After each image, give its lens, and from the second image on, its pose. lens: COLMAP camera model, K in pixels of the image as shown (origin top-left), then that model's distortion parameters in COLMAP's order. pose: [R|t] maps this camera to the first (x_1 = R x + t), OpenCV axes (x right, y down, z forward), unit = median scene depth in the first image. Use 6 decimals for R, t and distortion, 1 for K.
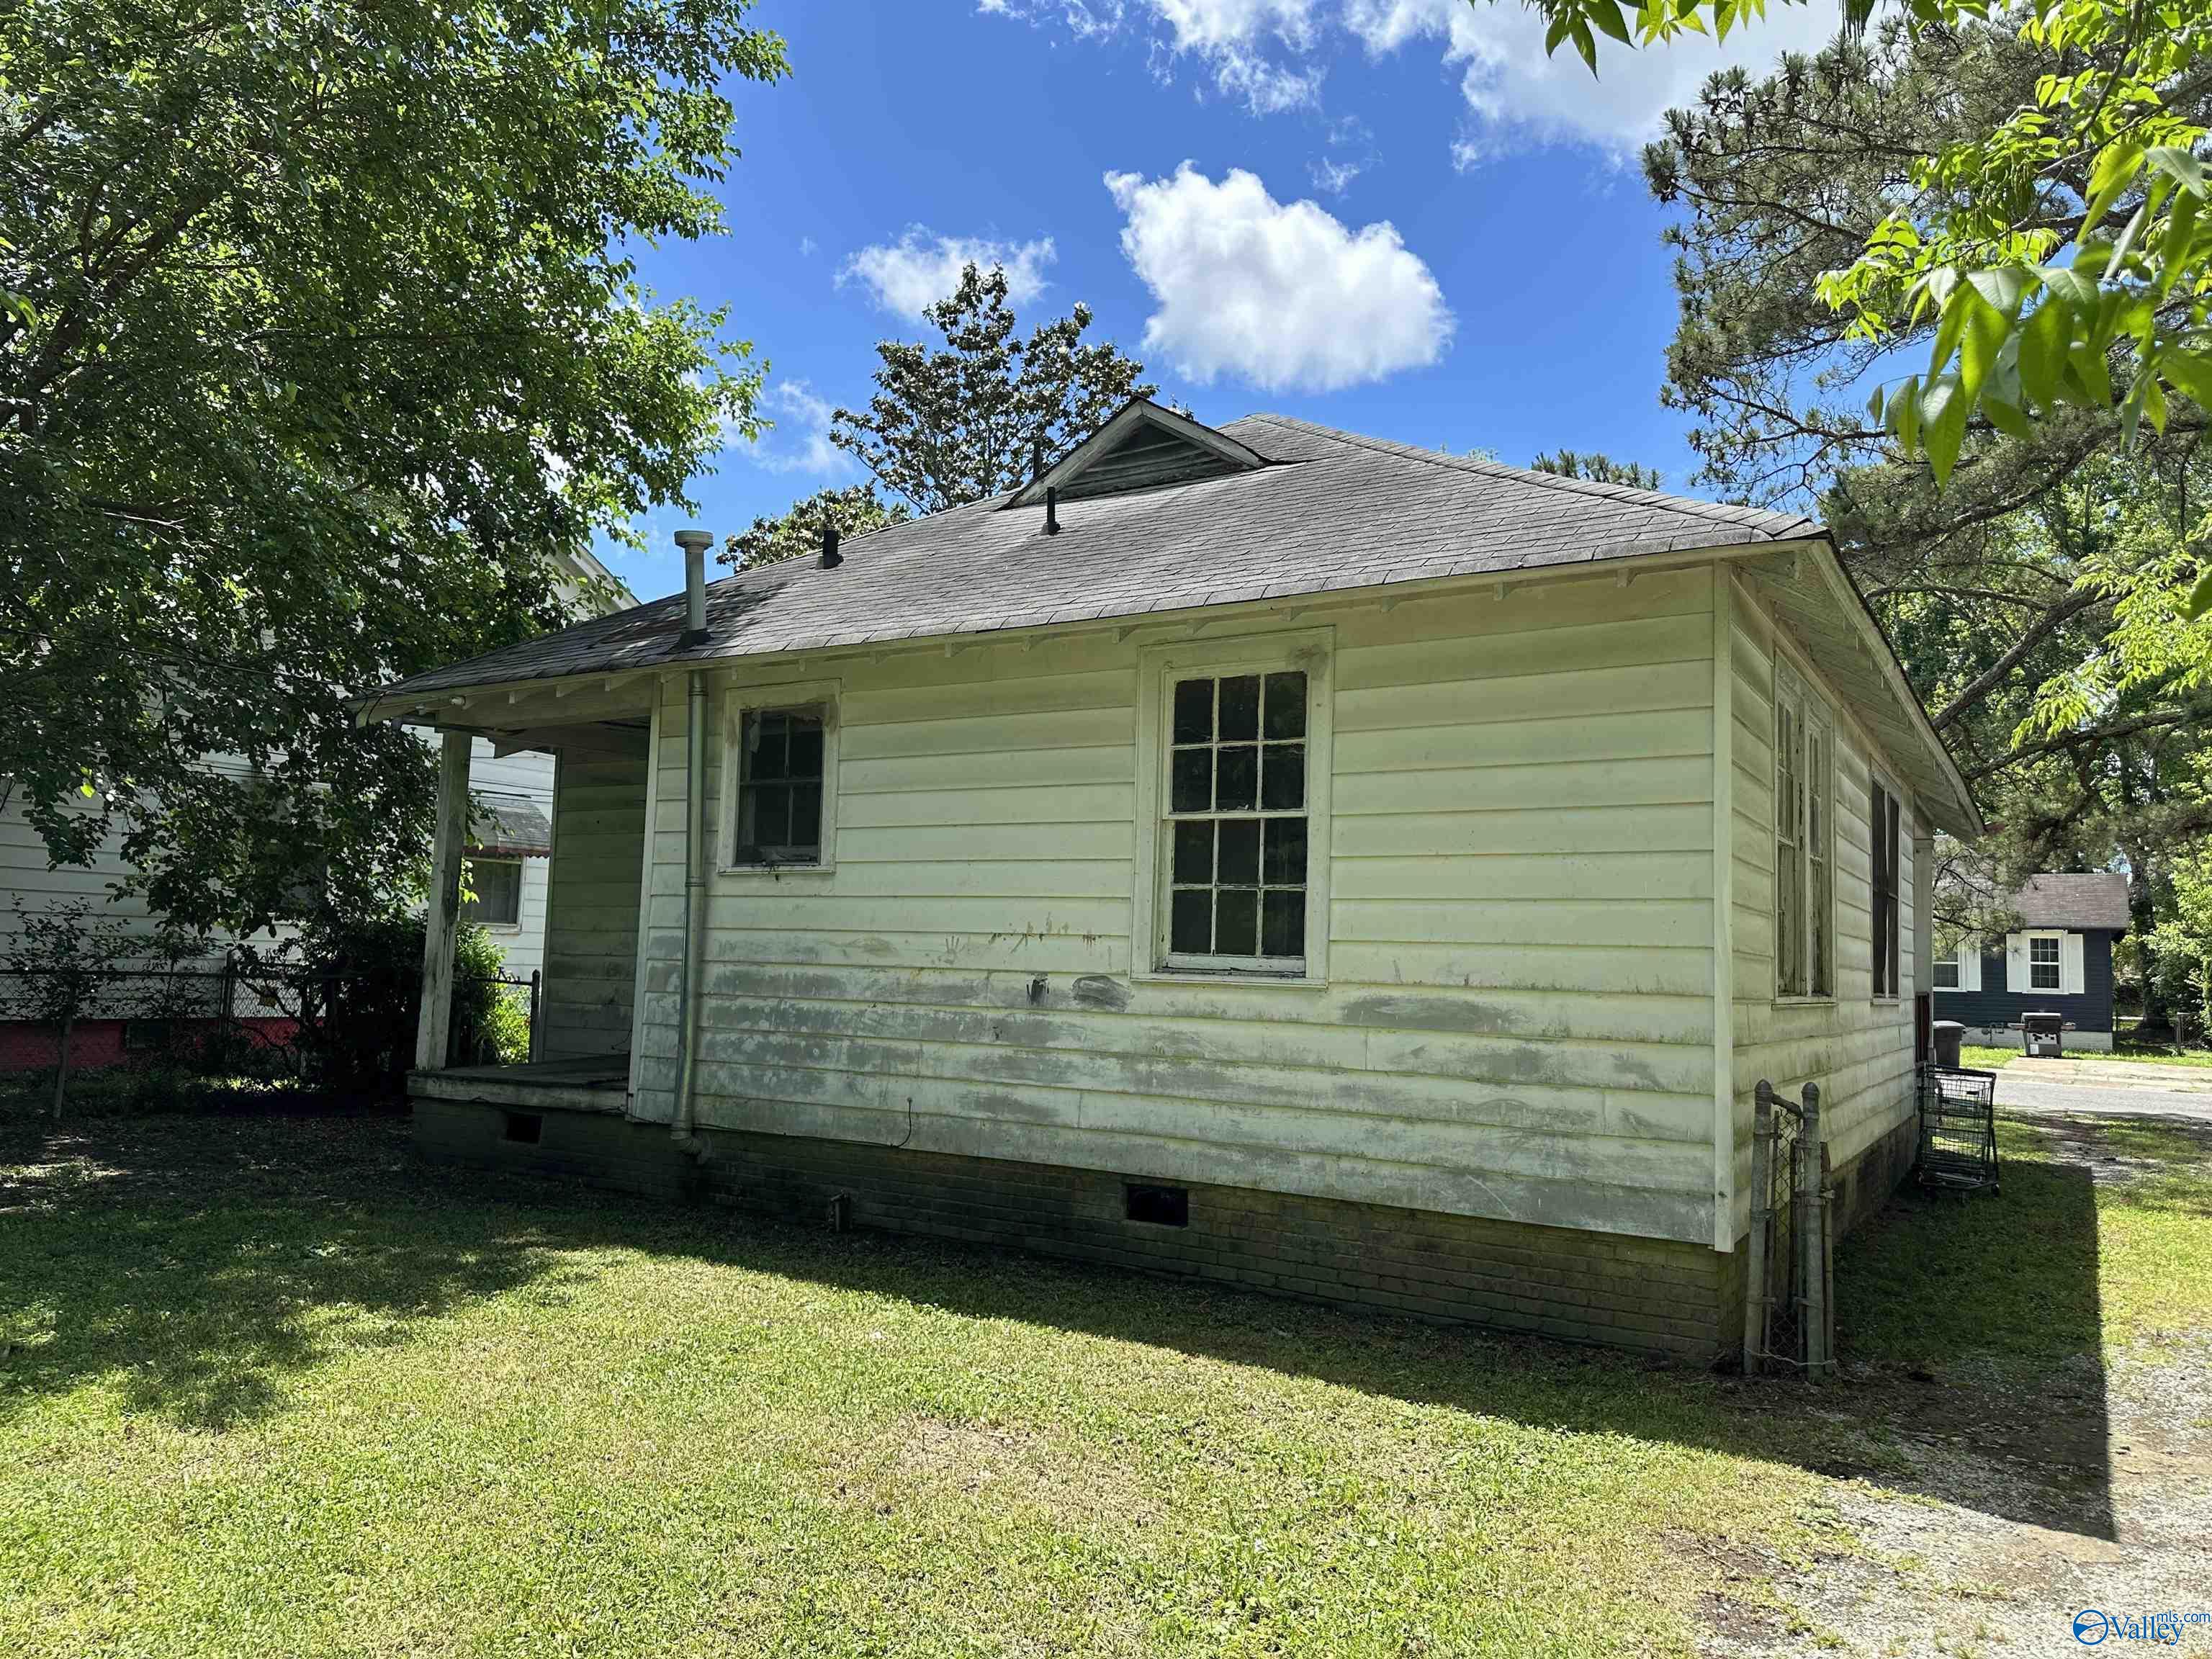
lens RADIAL K [[1525.6, 0, 1105.8], [0, 1525.6, 842.2], [0, 0, 1]] dist [0.174006, -0.312091]
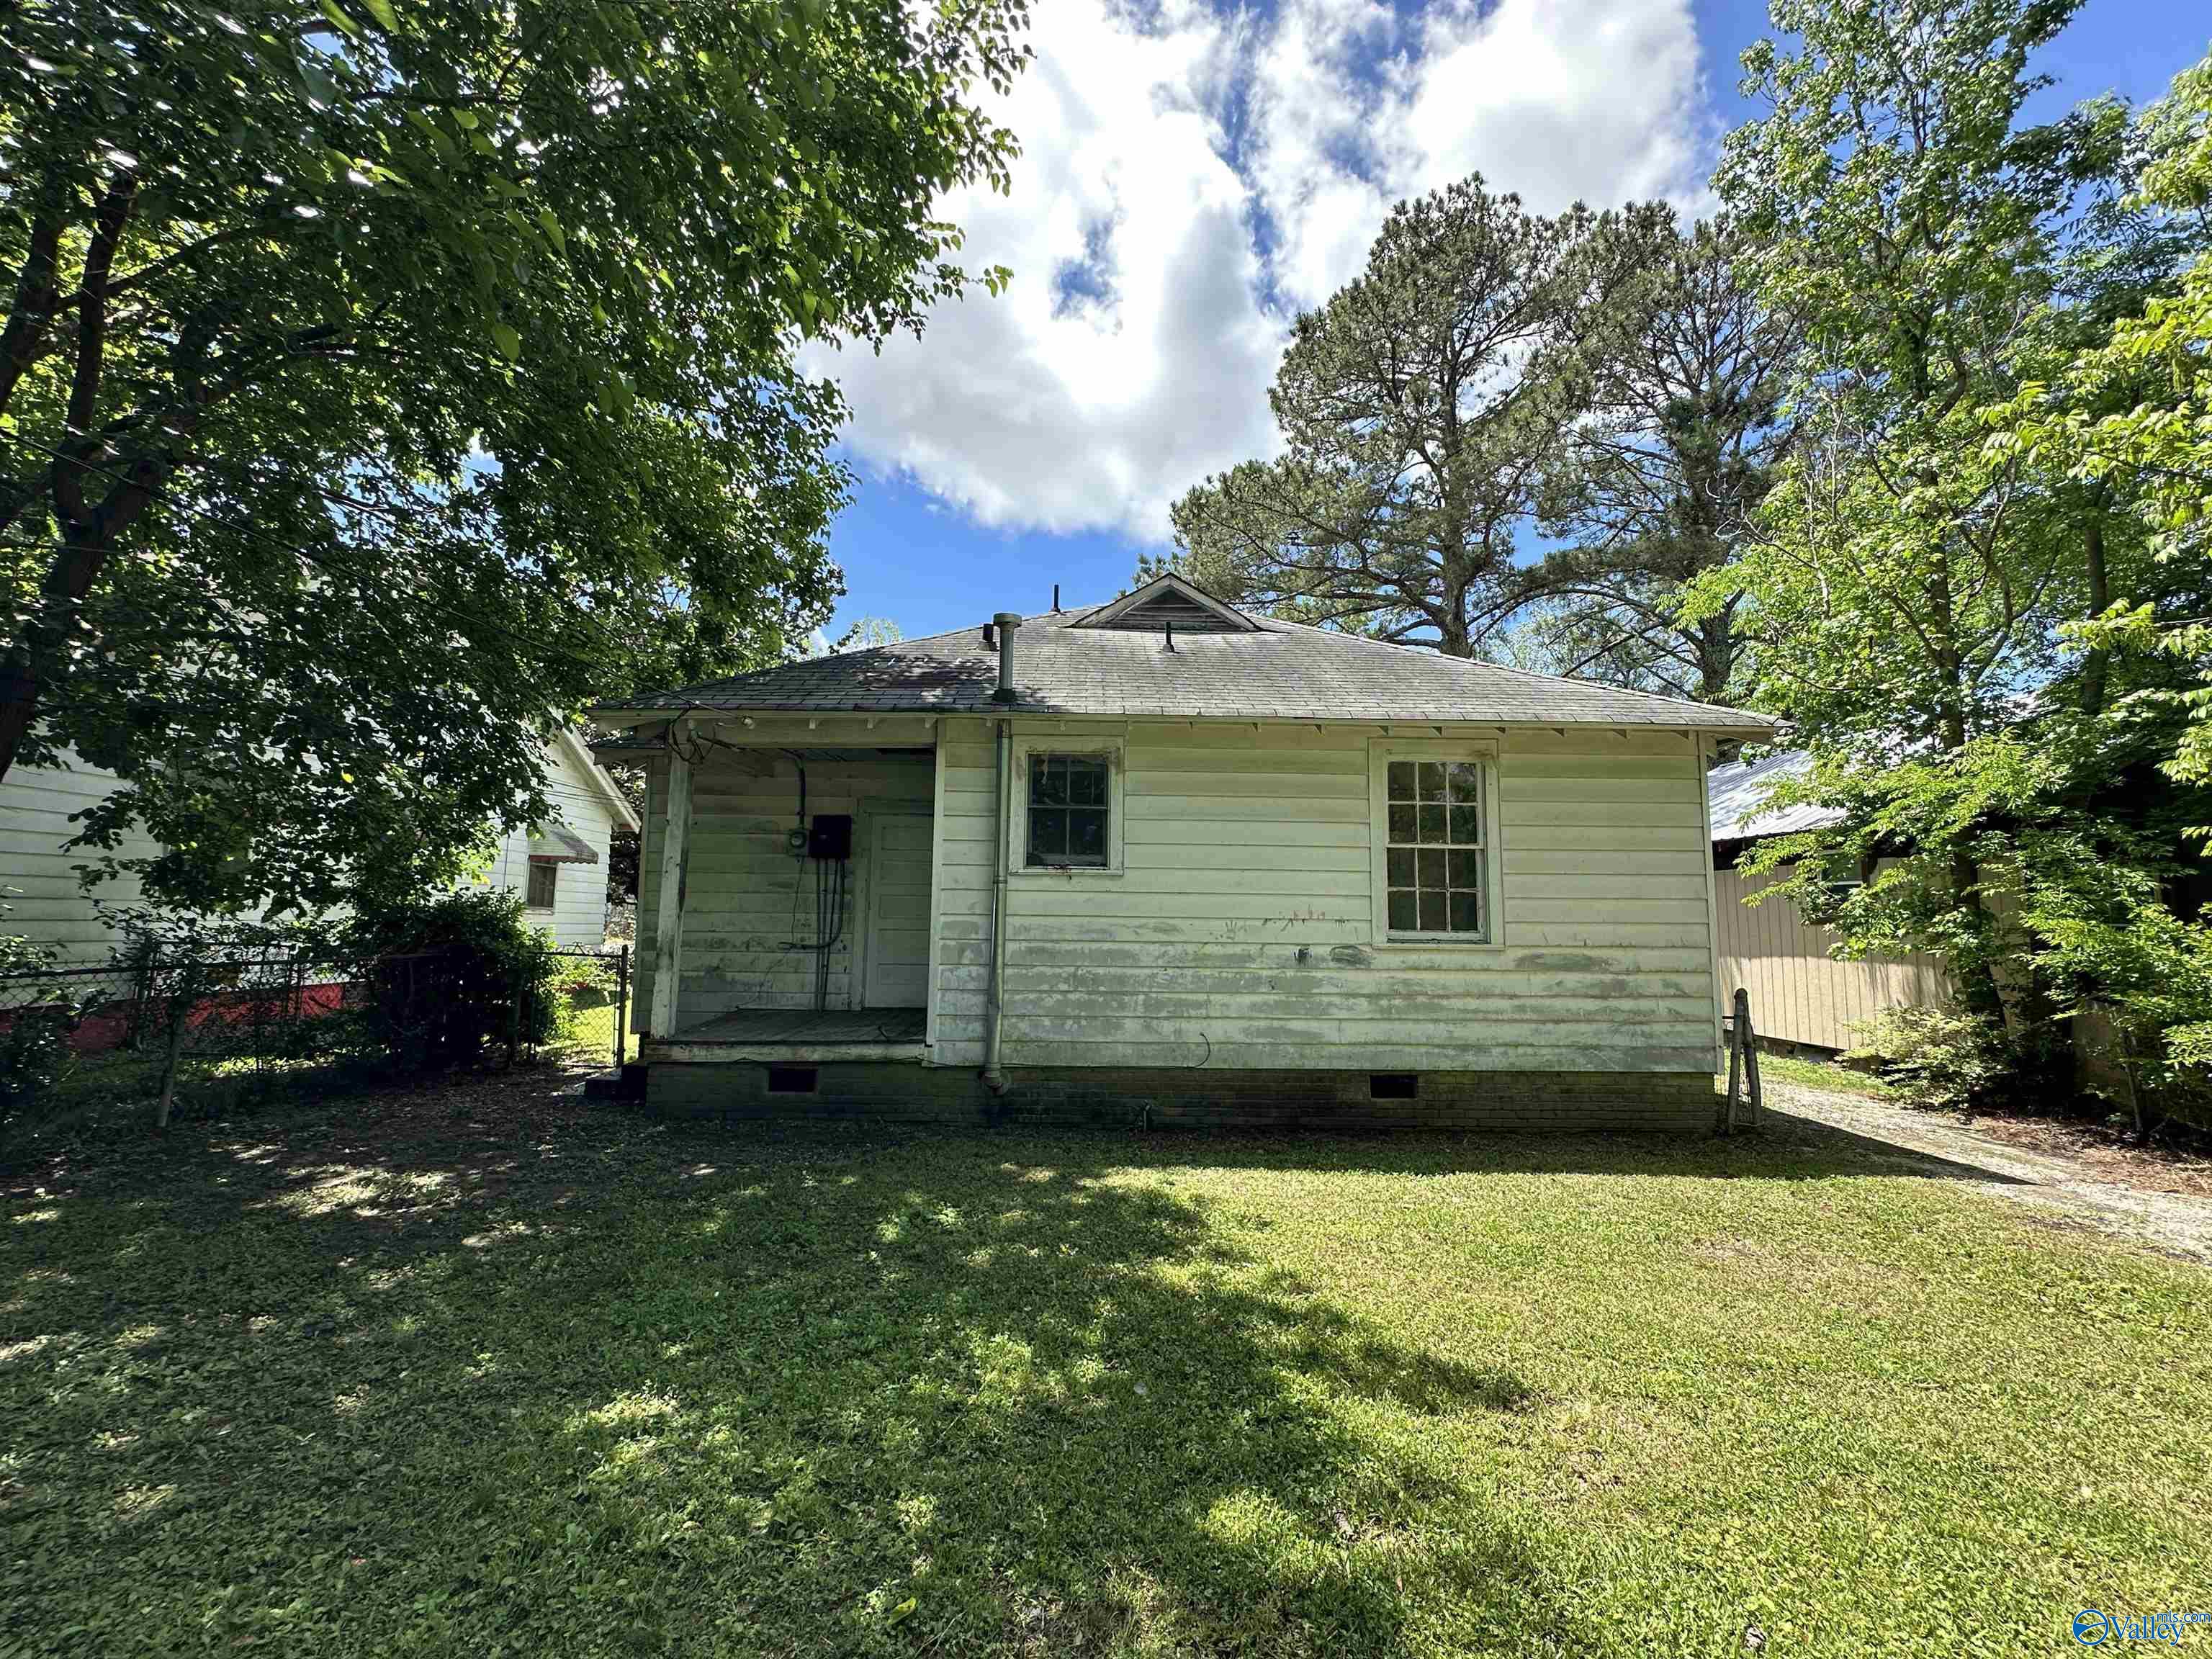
lens RADIAL K [[872.0, 0, 1105.9], [0, 872.0, 832.1], [0, 0, 1]] dist [-0.001570, 0.000096]
pose [[0.835150, 0.036422, 0.548814, -0.690215], [-0.030596, 0.999336, -0.019763, -0.003151], [-0.549170, -0.000287, 0.835711, 0.382619]]
